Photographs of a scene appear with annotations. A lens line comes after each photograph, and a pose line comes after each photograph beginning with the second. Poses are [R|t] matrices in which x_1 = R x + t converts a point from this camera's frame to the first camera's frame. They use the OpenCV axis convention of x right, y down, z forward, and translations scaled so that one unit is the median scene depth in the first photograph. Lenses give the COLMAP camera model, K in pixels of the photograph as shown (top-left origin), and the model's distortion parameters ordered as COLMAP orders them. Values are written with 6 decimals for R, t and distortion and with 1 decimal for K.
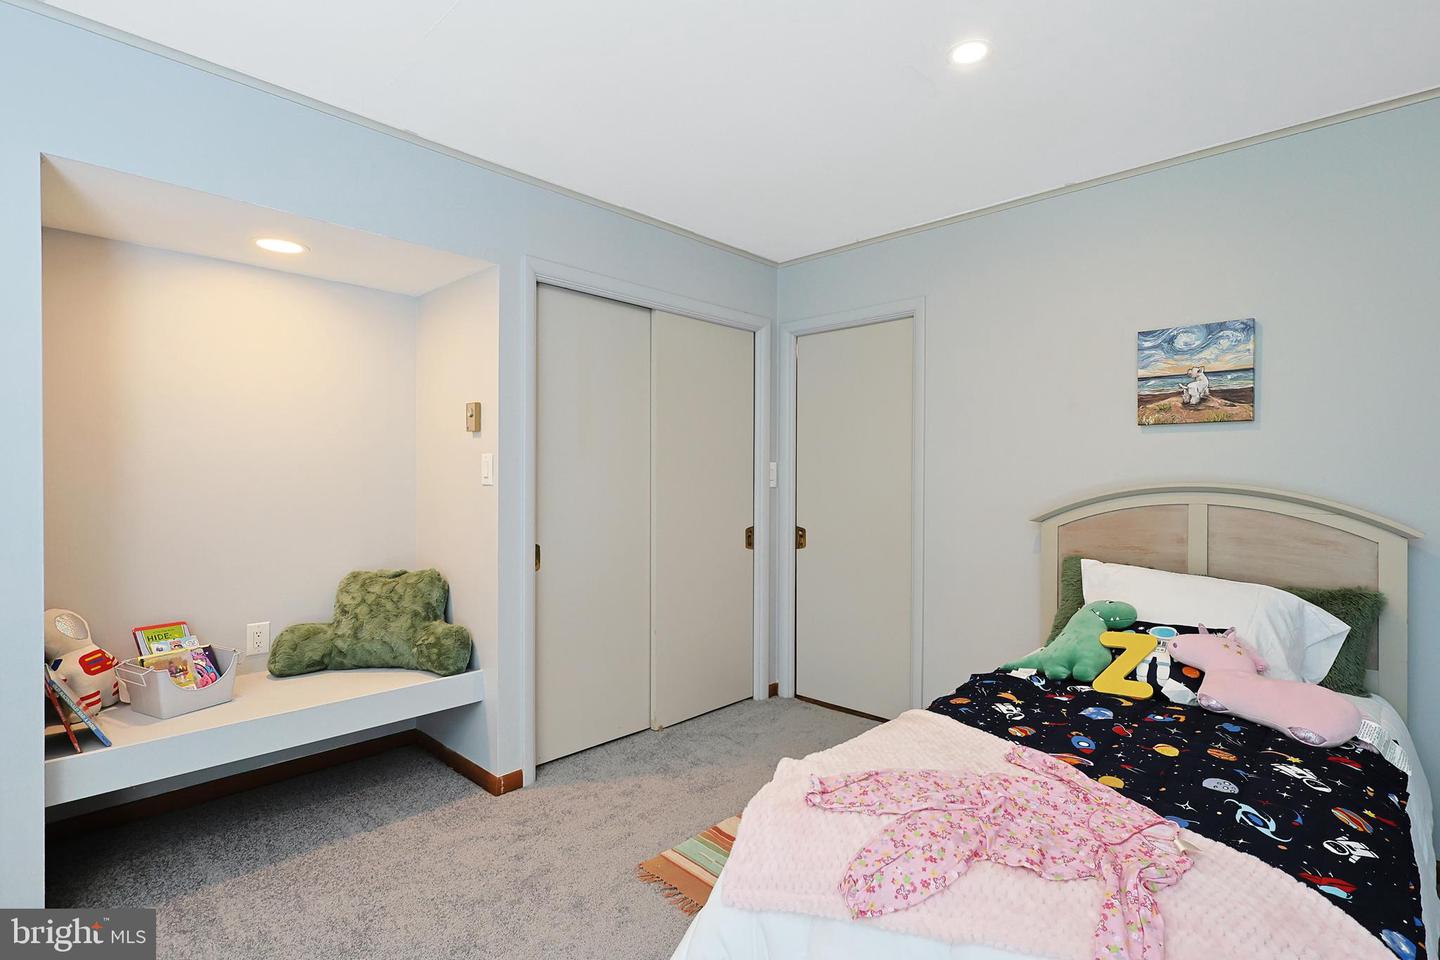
lens RADIAL K [[689.7, 0, 717.0], [0, 689.7, 466.9], [0, 0, 1]] dist [0.002196, 0.002065]
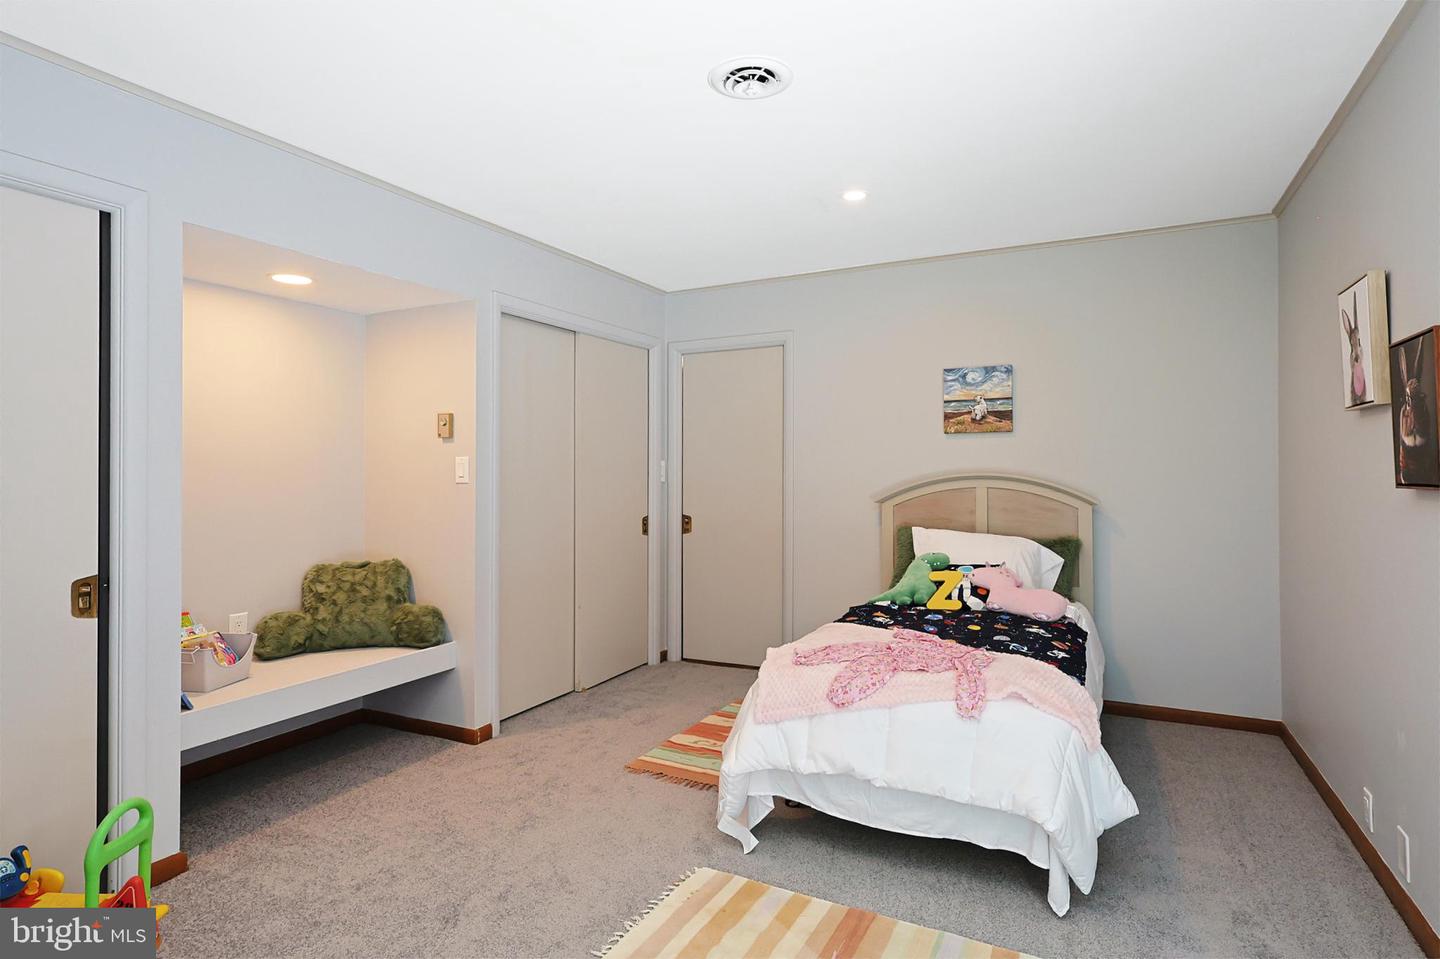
lens RADIAL K [[715.5, 0, 721.8], [0, 715.5, 456.5], [0, 0, 1]] dist [-0.000993, 0.000525]
pose [[0.961130, -0.007701, 0.275990, -0.254565], [0.009884, 0.999930, -0.006519, -0.007429], [-0.275920, 0.008993, 0.961138, -0.313509]]
